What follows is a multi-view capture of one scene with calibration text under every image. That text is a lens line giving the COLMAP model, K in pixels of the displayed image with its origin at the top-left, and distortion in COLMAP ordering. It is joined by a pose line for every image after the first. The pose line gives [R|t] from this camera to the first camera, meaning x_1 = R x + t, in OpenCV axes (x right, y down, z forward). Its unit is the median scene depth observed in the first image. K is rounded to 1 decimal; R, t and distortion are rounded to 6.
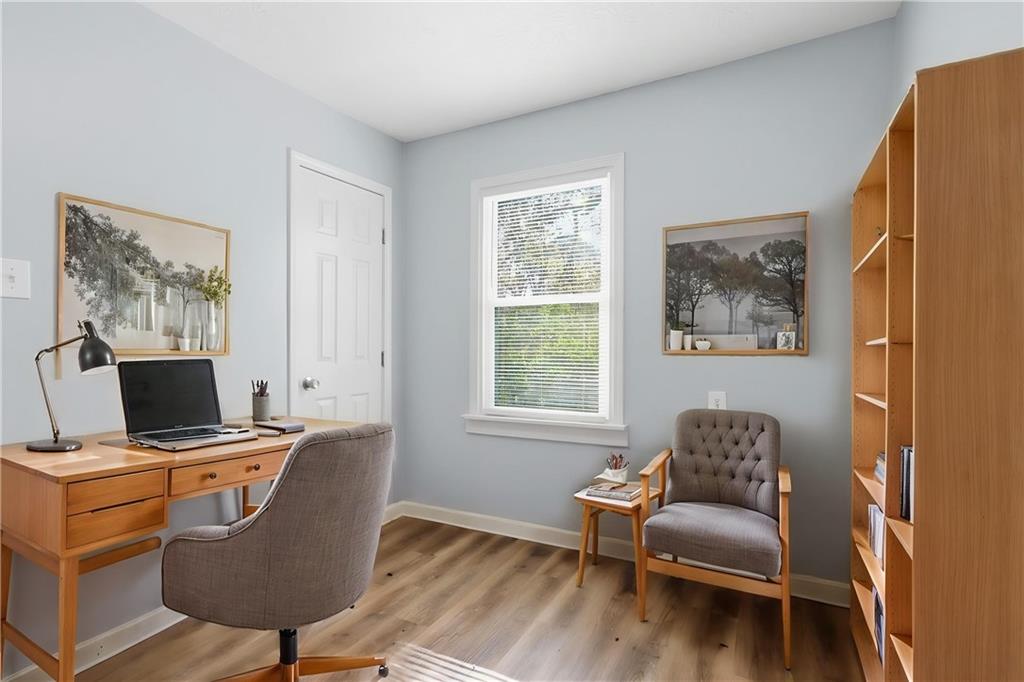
lens RADIAL K [[501.4, 0, 514.8], [0, 501.4, 345.3], [0, 0, 1]] dist [0.012265, 0.004074]
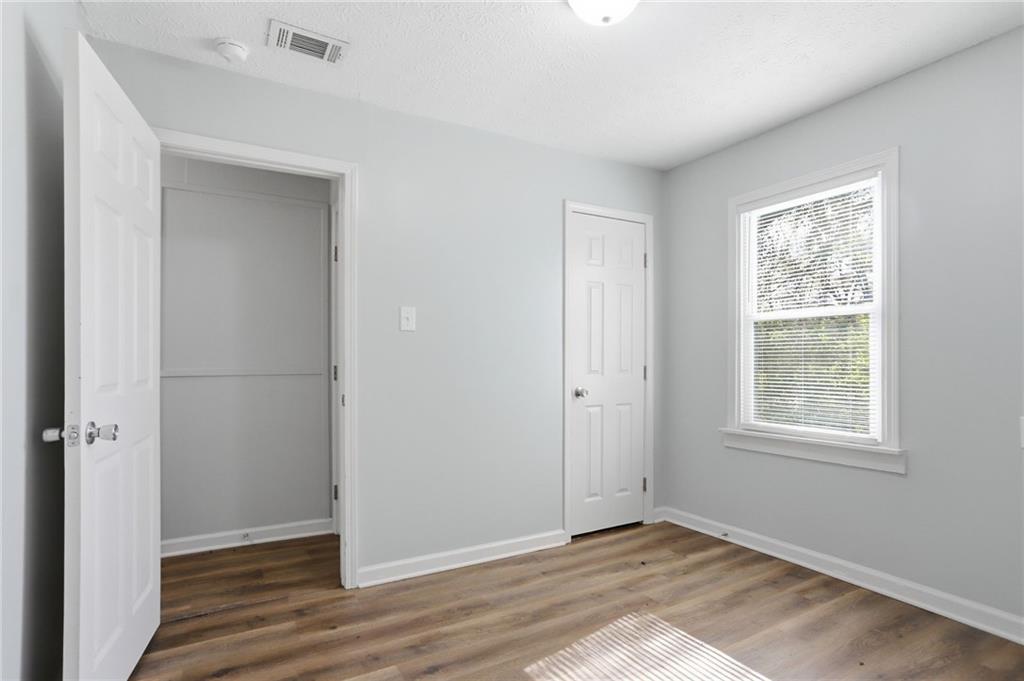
lens RADIAL K [[533.8, 0, 515.6], [0, 533.8, 353.3], [0, 0, 1]] dist [0.002094, 0.003801]
pose [[0.854021, -0.005834, -0.520205, 0.123050], [-0.001638, 0.999902, -0.013901, 0.001714], [0.520235, 0.012724, 0.853928, -0.165698]]
